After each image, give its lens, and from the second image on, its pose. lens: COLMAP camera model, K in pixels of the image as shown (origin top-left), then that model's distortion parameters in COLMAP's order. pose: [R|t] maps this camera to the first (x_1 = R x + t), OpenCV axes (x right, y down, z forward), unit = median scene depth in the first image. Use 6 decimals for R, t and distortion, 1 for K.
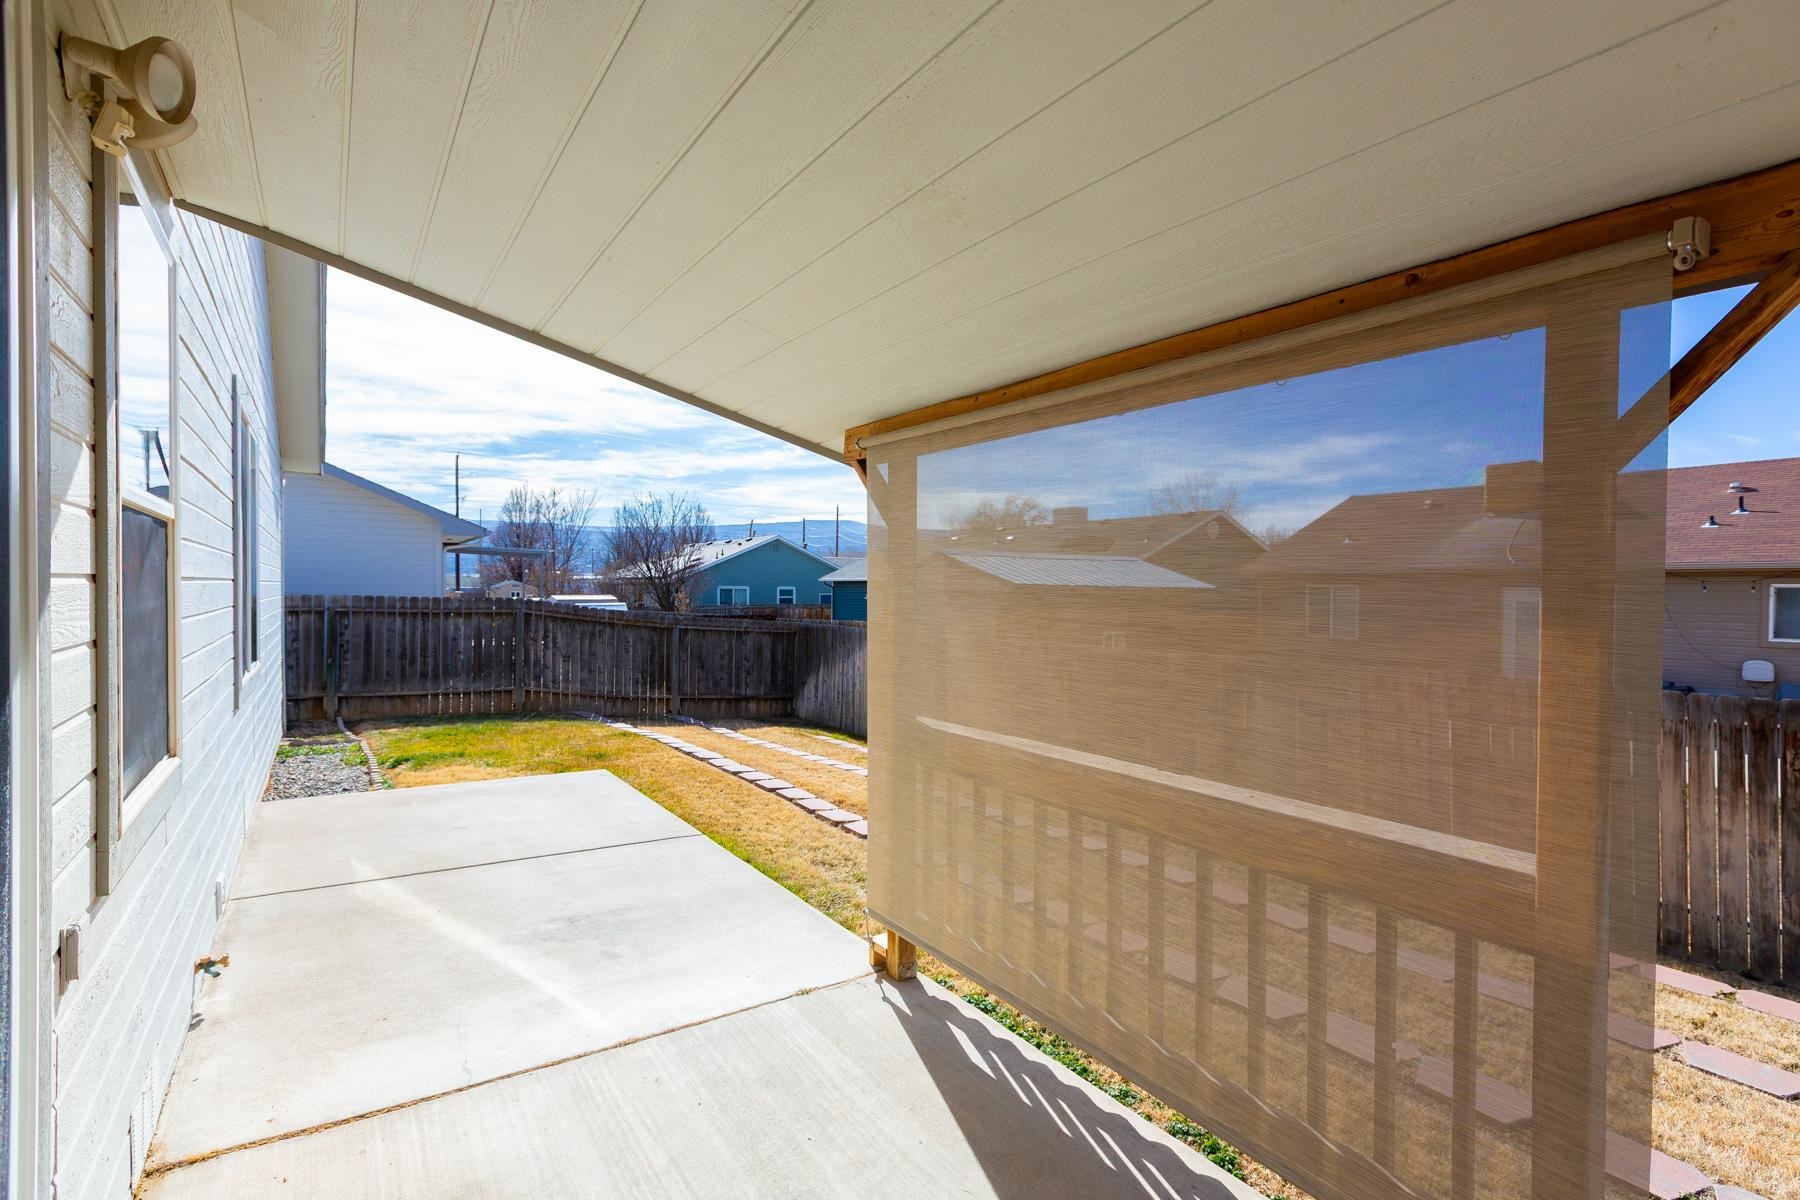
lens RADIAL K [[850.9, 0, 895.6], [0, 850.9, 597.3], [0, 0, 1]] dist [-0.000028, -0.000160]
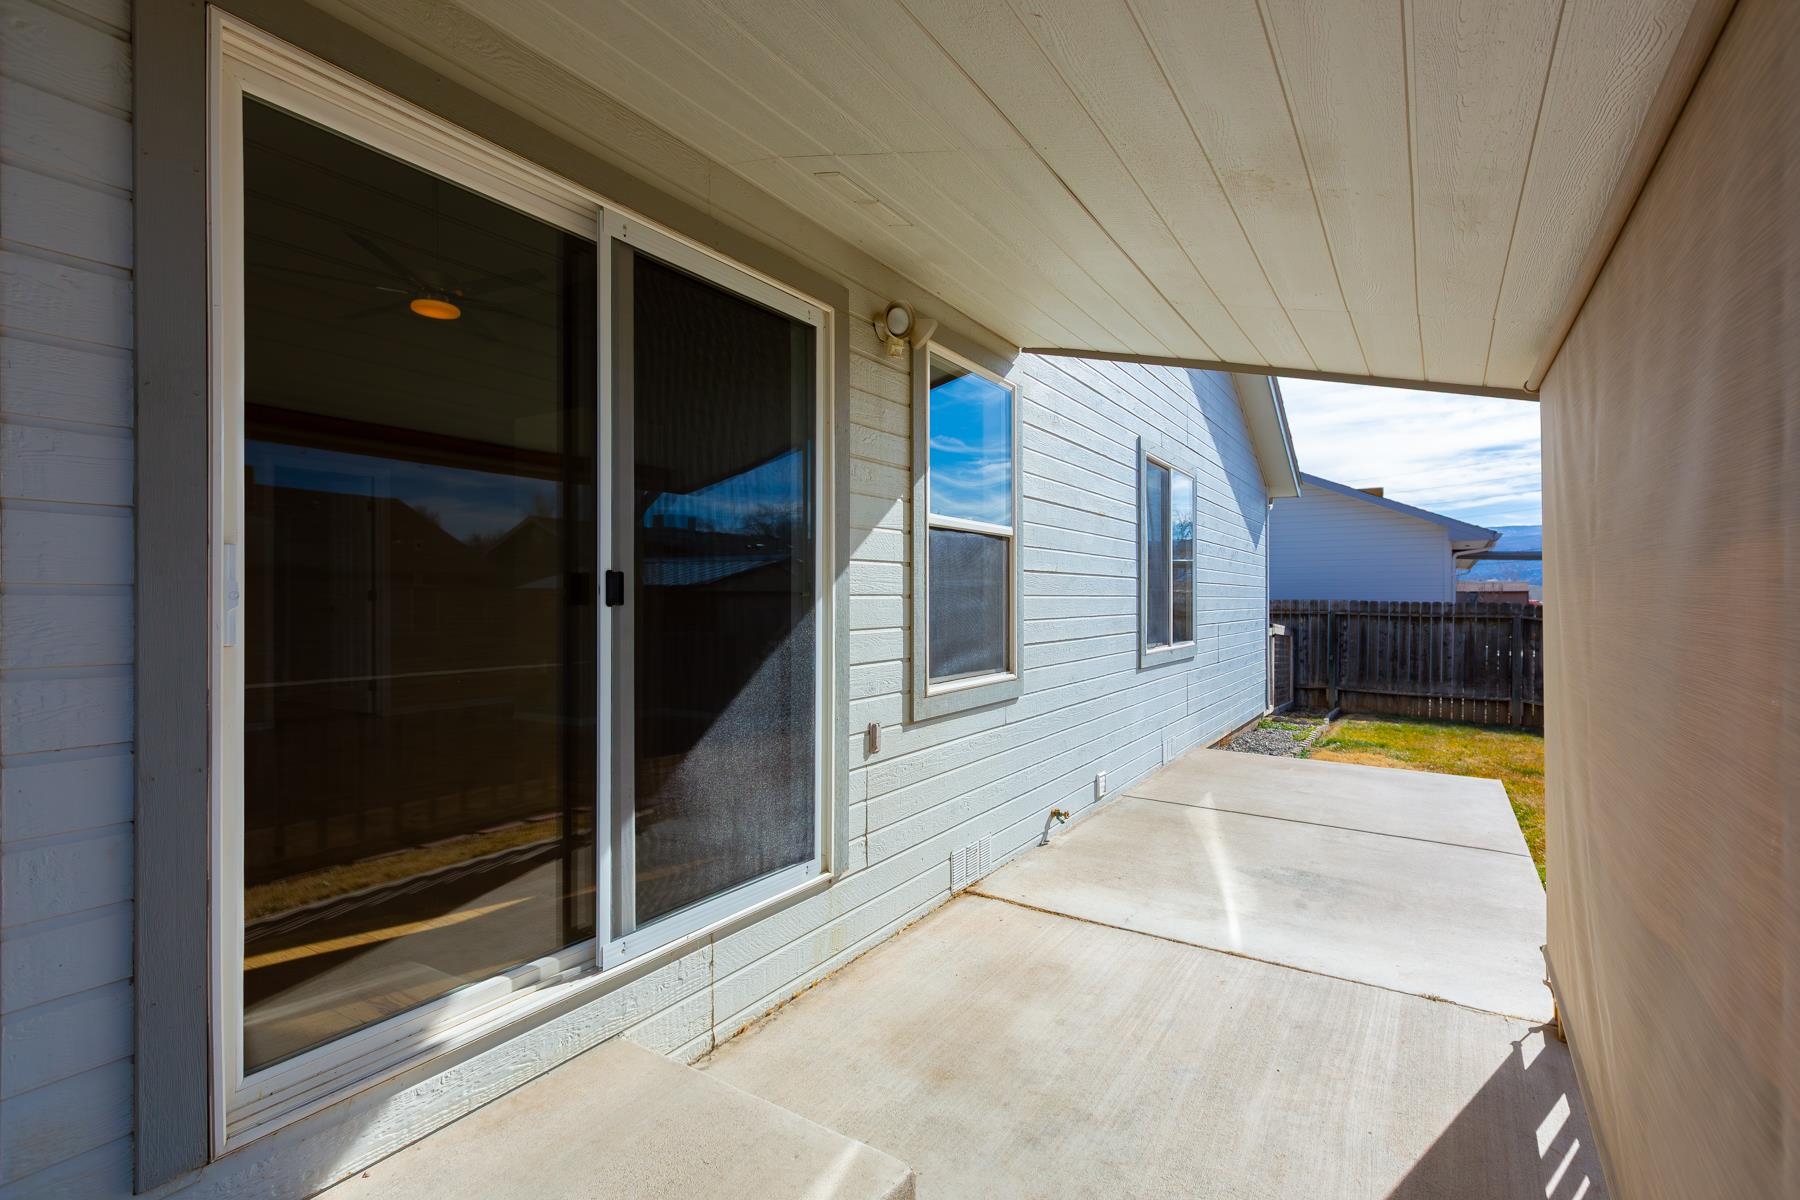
lens RADIAL K [[819.4, 0, 902.3], [0, 819.4, 595.9], [0, 0, 1]] dist [0.010756, -0.004555]
pose [[0.399459, -0.008279, -0.916714, 0.119252], [-0.009108, 0.999874, -0.012999, 0.011146], [0.916706, 0.013542, 0.399333, 0.027474]]
